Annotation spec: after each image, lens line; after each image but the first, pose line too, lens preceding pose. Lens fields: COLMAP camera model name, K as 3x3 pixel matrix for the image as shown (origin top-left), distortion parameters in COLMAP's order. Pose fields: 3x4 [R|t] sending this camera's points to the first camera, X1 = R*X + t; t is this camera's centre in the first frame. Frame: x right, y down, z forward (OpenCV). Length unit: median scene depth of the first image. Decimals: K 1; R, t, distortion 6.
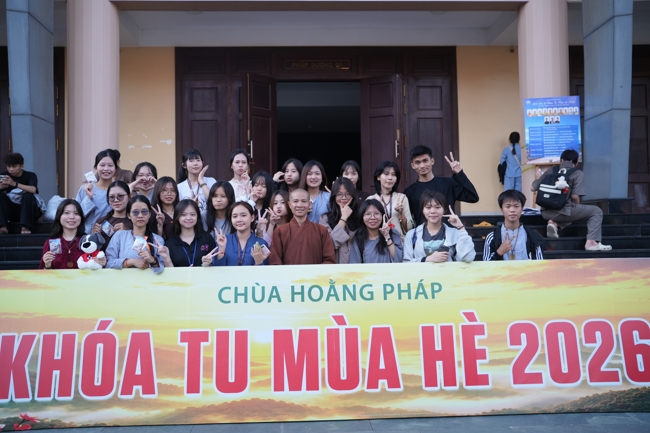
lens RADIAL K [[664.2, 0, 328.0], [0, 664.2, 211.3], [0, 0, 1]] dist [0.005288, 0.000000]
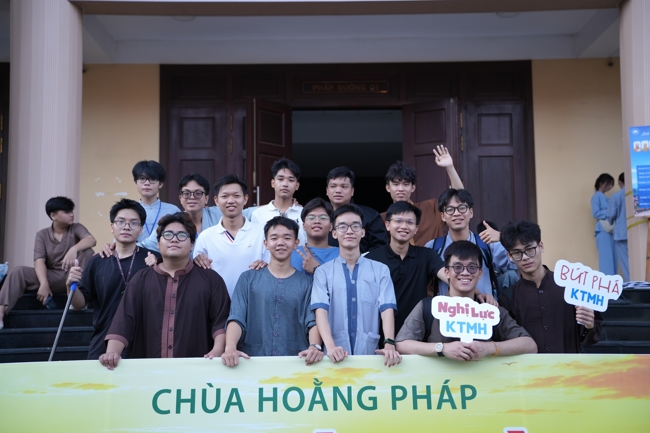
lens RADIAL K [[845.9, 0, 348.9], [0, 845.9, 225.2], [0, 0, 1]] dist [0.205023, 0.000000]
pose [[0.999047, 0.000511, -0.043649, 0.036378], [-0.003308, 0.997943, -0.064023, -0.000494], [0.043526, 0.064107, 0.996993, 0.046025]]
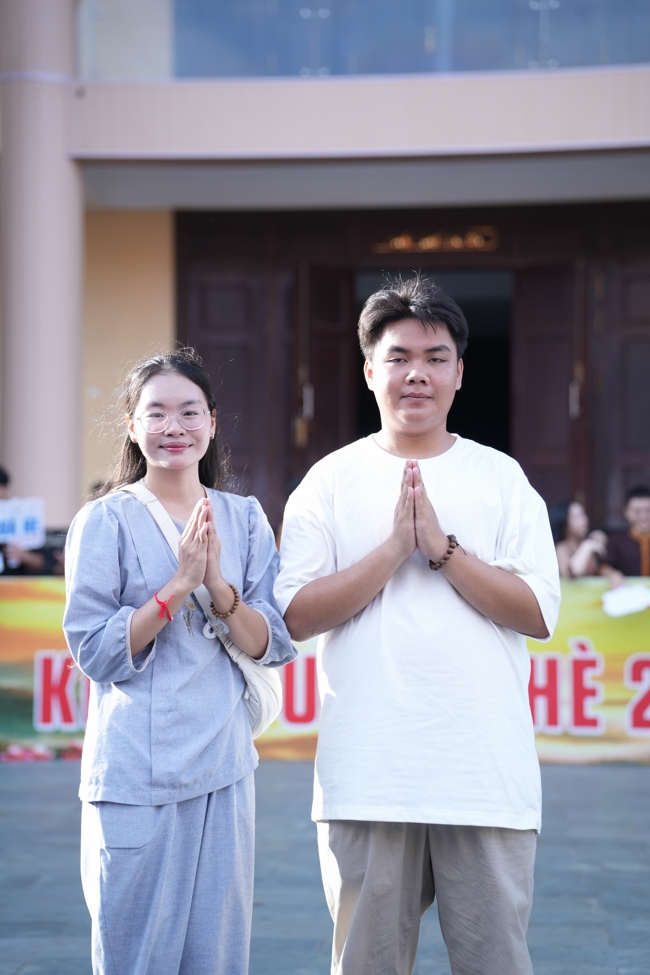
lens RADIAL K [[1957.3, 0, 324.0], [0, 1957.3, 484.8], [0, 0, 1]] dist [0.747780, 0.000000]
pose [[0.995439, 0.010143, -0.094863, 0.061238], [-0.010999, 0.999903, -0.008507, -0.011014], [0.094767, 0.009512, 0.995454, -0.741429]]
